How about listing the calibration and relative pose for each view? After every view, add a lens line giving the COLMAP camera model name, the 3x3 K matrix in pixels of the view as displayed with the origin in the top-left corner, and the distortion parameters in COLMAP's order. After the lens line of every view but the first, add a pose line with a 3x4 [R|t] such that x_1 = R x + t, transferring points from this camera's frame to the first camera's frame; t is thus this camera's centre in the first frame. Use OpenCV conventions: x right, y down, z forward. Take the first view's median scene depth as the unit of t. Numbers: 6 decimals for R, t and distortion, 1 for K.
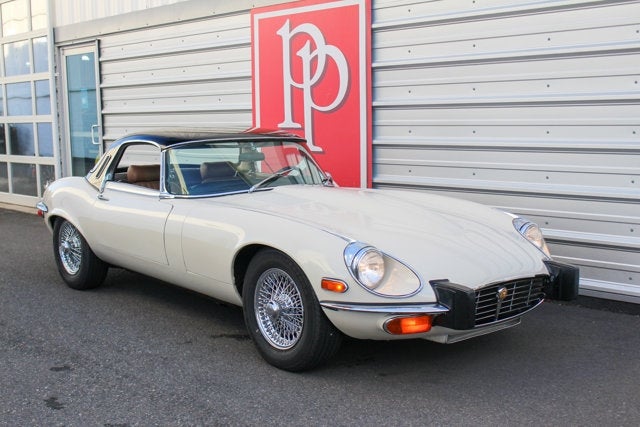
lens RADIAL K [[846.7, 0, 320.0], [0, 846.7, 213.5], [0, 0, 1]] dist [-0.015868, 0.008990]
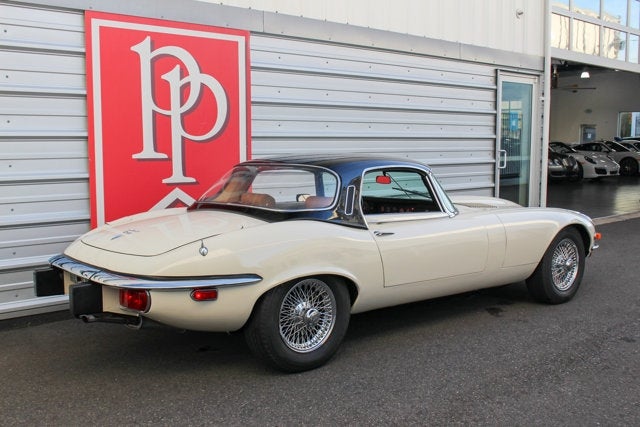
lens RADIAL K [[692.5, 0, 320.0], [0, 692.5, 213.5], [0, 0, 1]] dist [-0.065642, 0.023277]
pose [[0.003161, -0.084732, 0.996399, -0.785126], [0.120636, 0.989159, 0.083733, -0.086367], [-0.992692, 0.119936, 0.013349, 0.850815]]
